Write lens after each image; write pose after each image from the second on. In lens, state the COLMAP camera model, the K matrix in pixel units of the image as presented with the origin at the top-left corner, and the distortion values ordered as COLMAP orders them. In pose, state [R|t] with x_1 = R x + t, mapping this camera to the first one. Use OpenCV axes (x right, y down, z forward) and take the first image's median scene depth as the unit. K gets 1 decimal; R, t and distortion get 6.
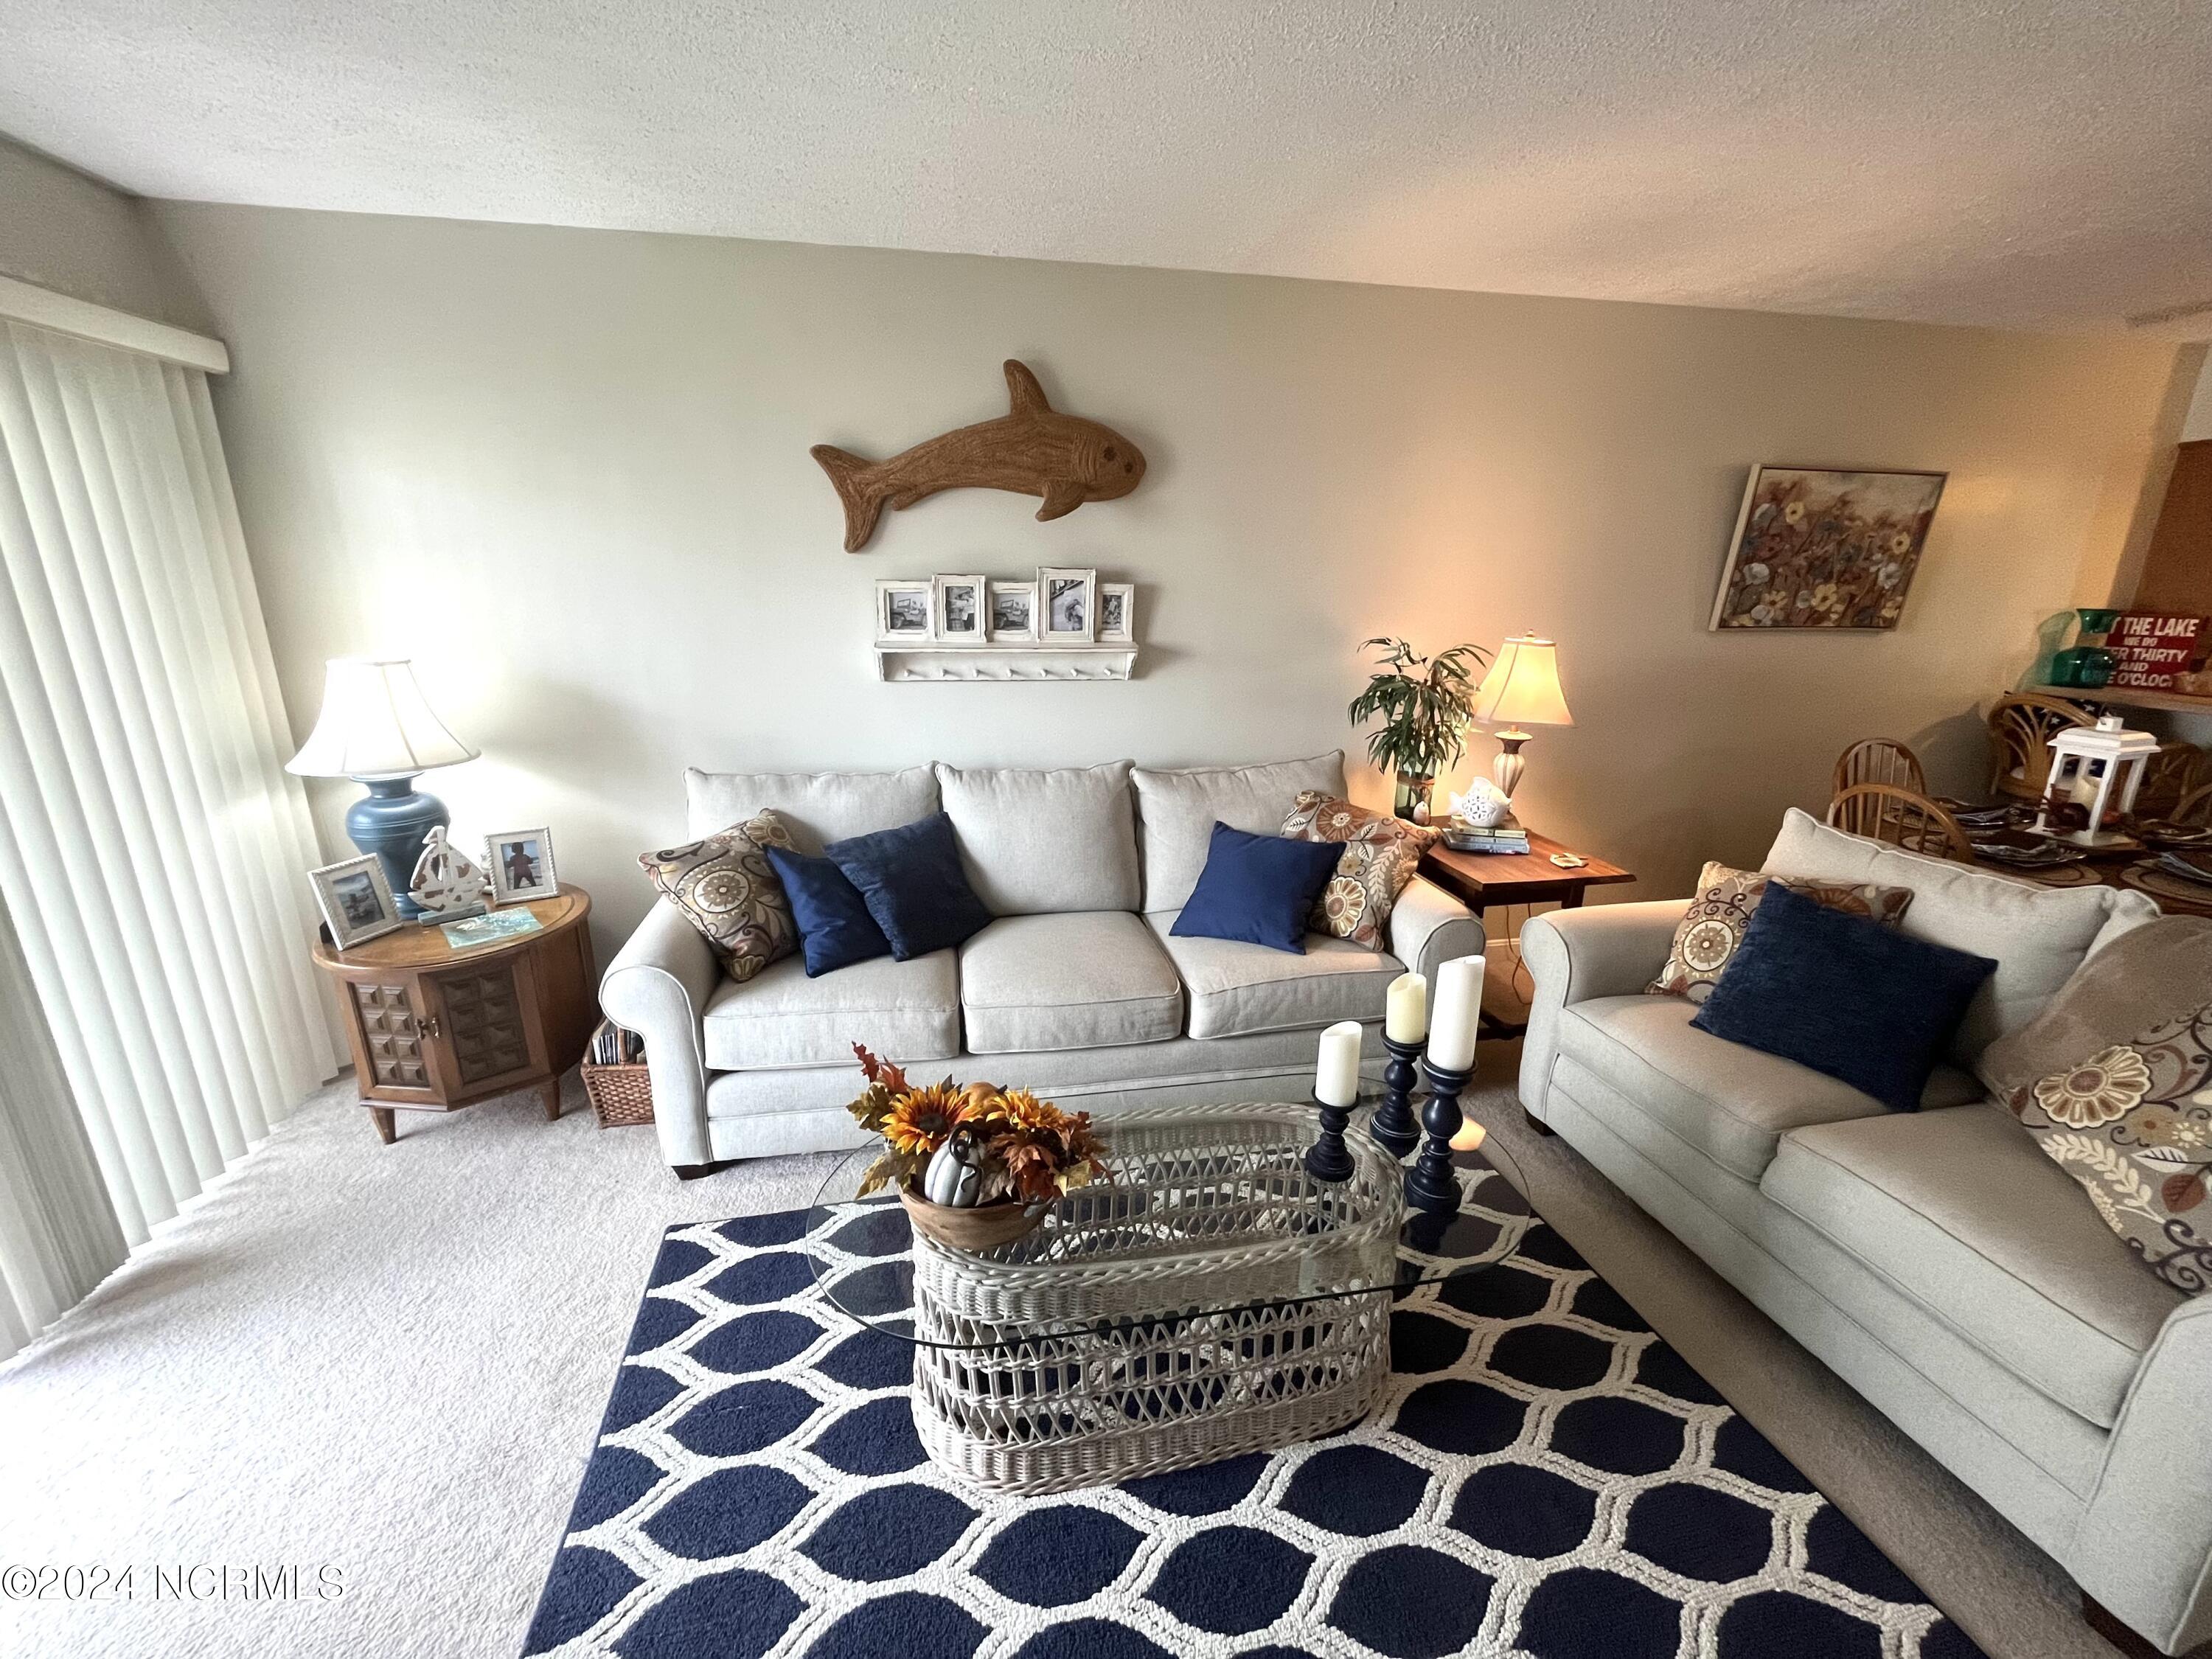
lens RADIAL K [[897.4, 0, 1097.4], [0, 897.4, 825.6], [0, 0, 1]] dist [-0.002220, -0.000284]
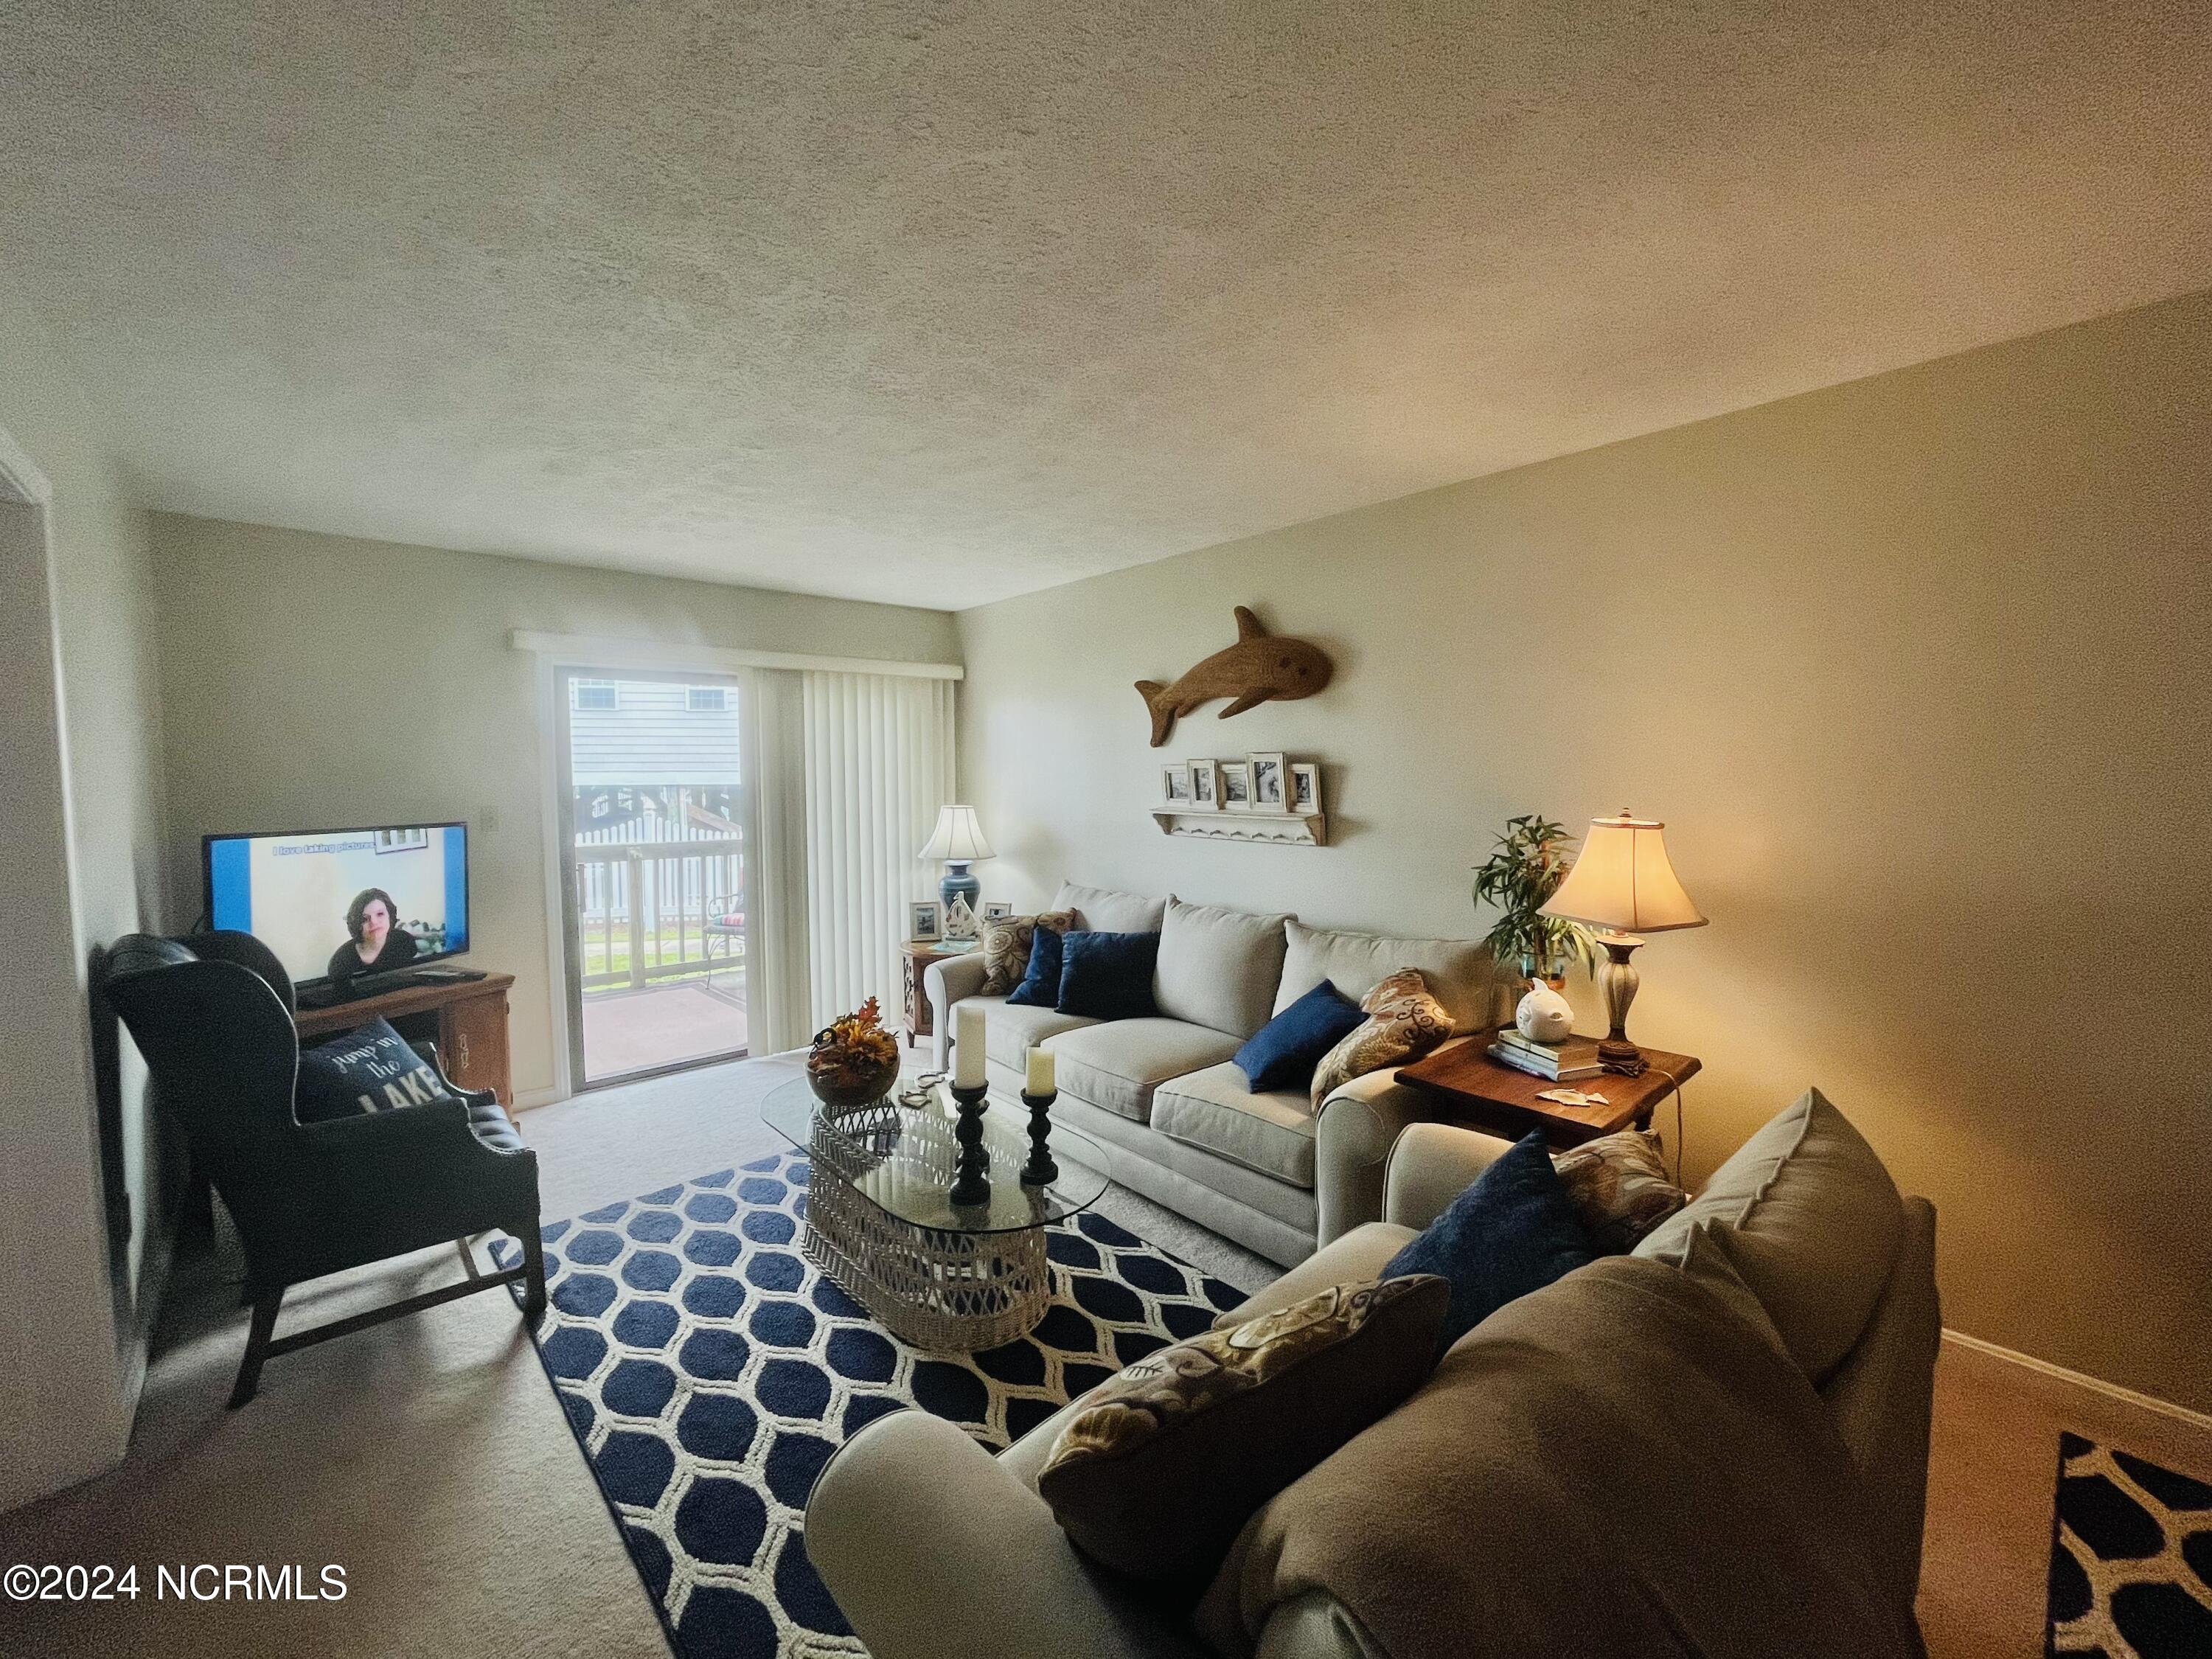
lens RADIAL K [[897.4, 0, 1097.4], [0, 897.4, 825.6], [0, 0, 1]] dist [-0.002220, -0.000284]
pose [[0.507148, 0.039683, -0.860945, 0.934055], [-0.217982, 0.972367, -0.083586, -0.035191], [0.833838, 0.230061, 0.501784, 0.209611]]
